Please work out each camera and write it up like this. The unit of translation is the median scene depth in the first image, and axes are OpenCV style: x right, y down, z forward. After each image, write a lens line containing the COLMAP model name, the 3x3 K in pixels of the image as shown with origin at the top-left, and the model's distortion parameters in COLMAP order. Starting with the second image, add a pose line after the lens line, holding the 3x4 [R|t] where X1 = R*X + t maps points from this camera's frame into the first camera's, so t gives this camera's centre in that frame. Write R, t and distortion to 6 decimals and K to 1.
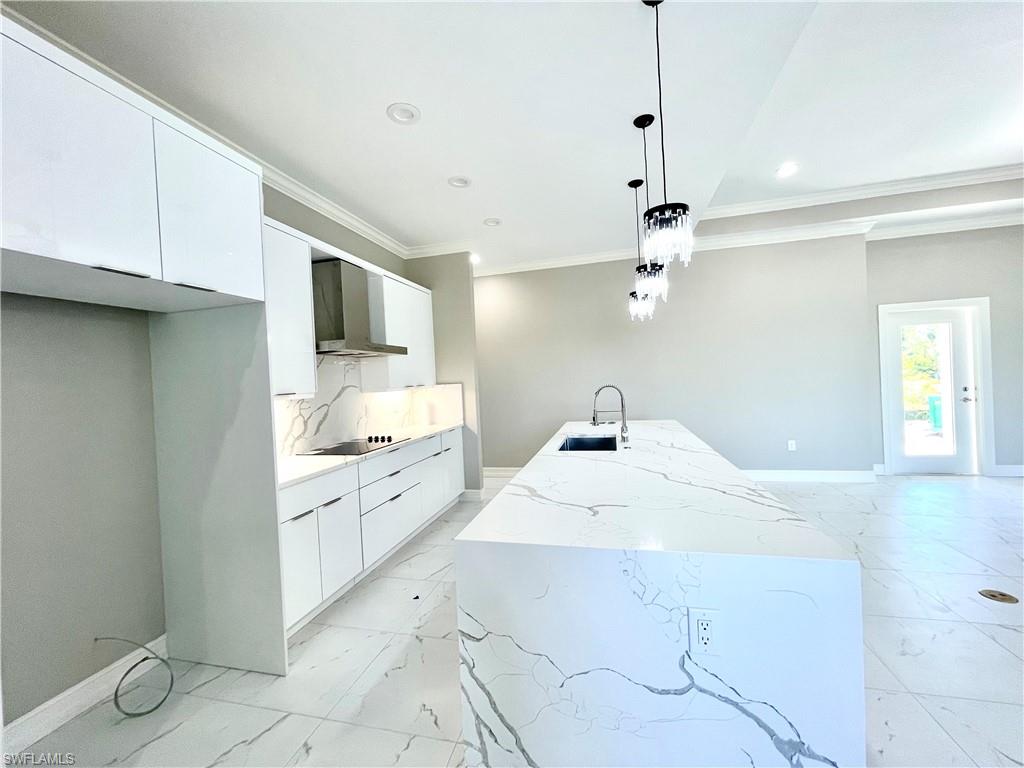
lens RADIAL K [[413.6, 0, 508.7], [0, 413.6, 383.1], [0, 0, 1]] dist [0.000202, -0.000222]
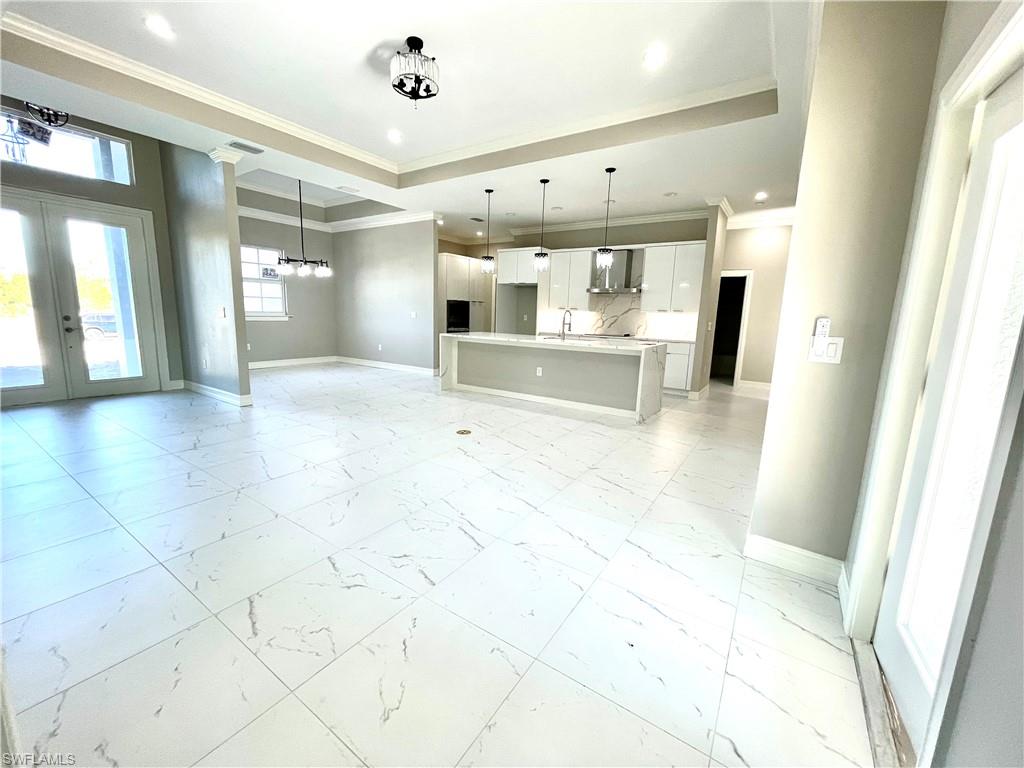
lens RADIAL K [[413.6, 0, 510.0], [0, 413.6, 382.2], [0, 0, 1]] dist [0.000202, -0.000222]
pose [[-0.334199, 0.195386, -0.922028, 2.120137], [-0.024692, 0.976125, 0.215800, -0.075838], [0.942179, 0.094887, -0.321396, 1.350986]]
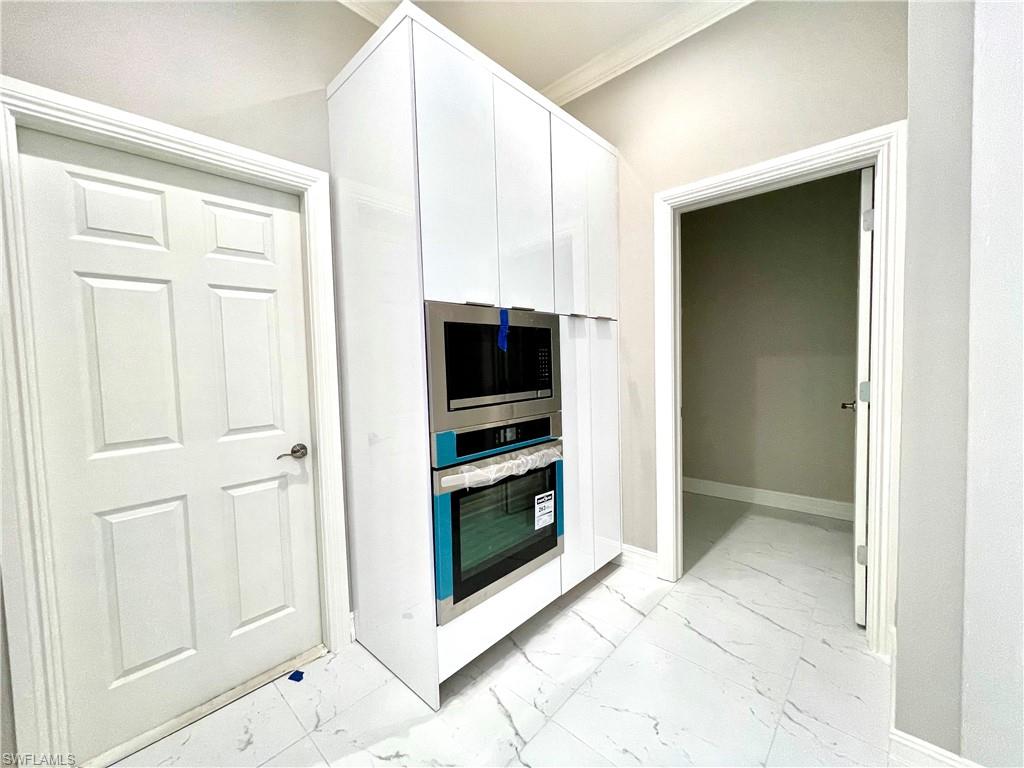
lens RADIAL K [[413.6, 0, 510.9], [0, 413.6, 383.1], [0, 0, 1]] dist [0.000202, -0.000222]
pose [[-0.473758, 0.110611, -0.873681, -0.186590], [0.045214, 0.993828, 0.101304, 0.047430], [0.879493, 0.008491, -0.475835, 0.234132]]
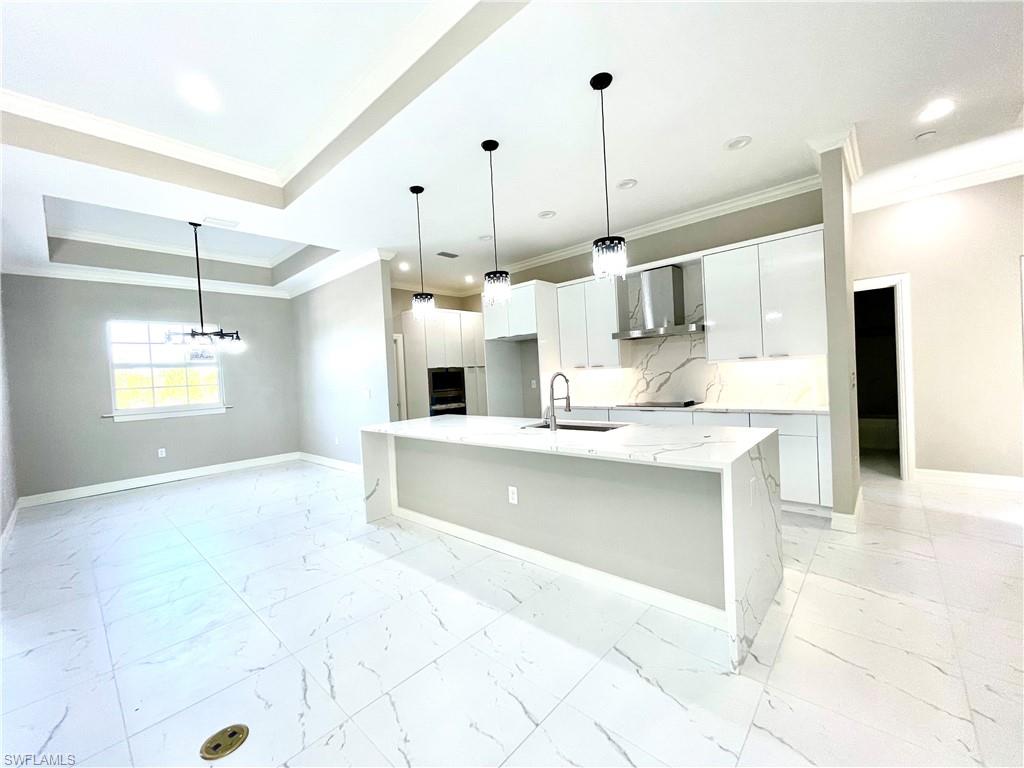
lens RADIAL K [[413.6, 0, 508.8], [0, 413.6, 382.8], [0, 0, 1]] dist [0.000202, -0.000222]
pose [[-0.467854, 0.091683, -0.879038, 1.154049], [0.065256, 0.995473, 0.069096, -0.048344], [0.881394, -0.025035, -0.471719, 1.320127]]
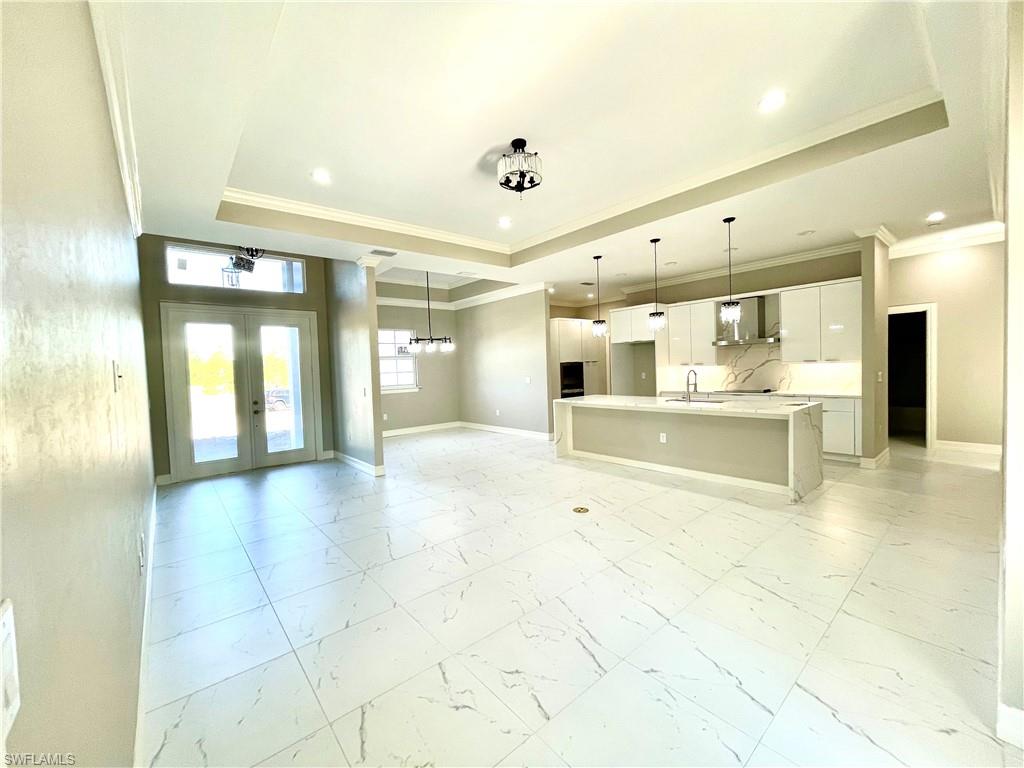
lens RADIAL K [[413.6, 0, 510.0], [0, 413.6, 382.6], [0, 0, 1]] dist [0.000202, -0.000222]
pose [[-0.575165, 0.100156, -0.811883, 2.065628], [0.055082, 0.994966, 0.083720, -0.127751], [0.816181, 0.003432, -0.577786, 1.341733]]
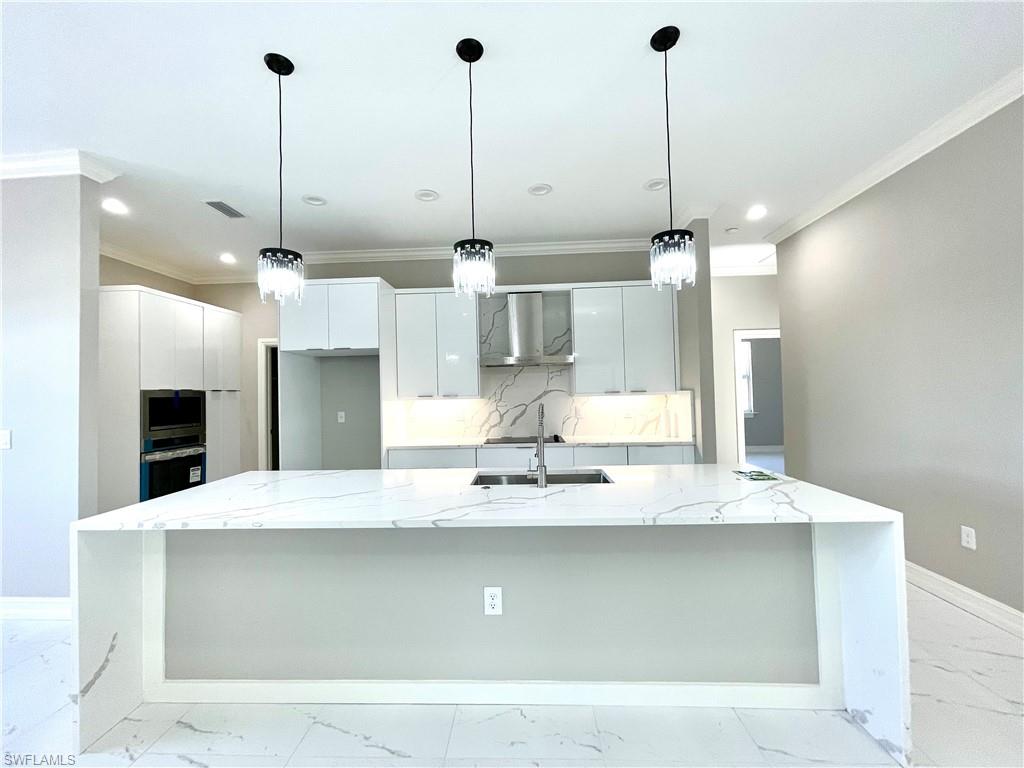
lens RADIAL K [[413.6, 0, 509.9], [0, 413.6, 383.1], [0, 0, 1]] dist [0.000202, -0.000222]
pose [[0.205606, 0.021253, -0.978404, 0.909882], [0.002498, 0.999750, 0.022241, -0.048710], [0.978632, -0.007017, 0.205502, 0.770519]]
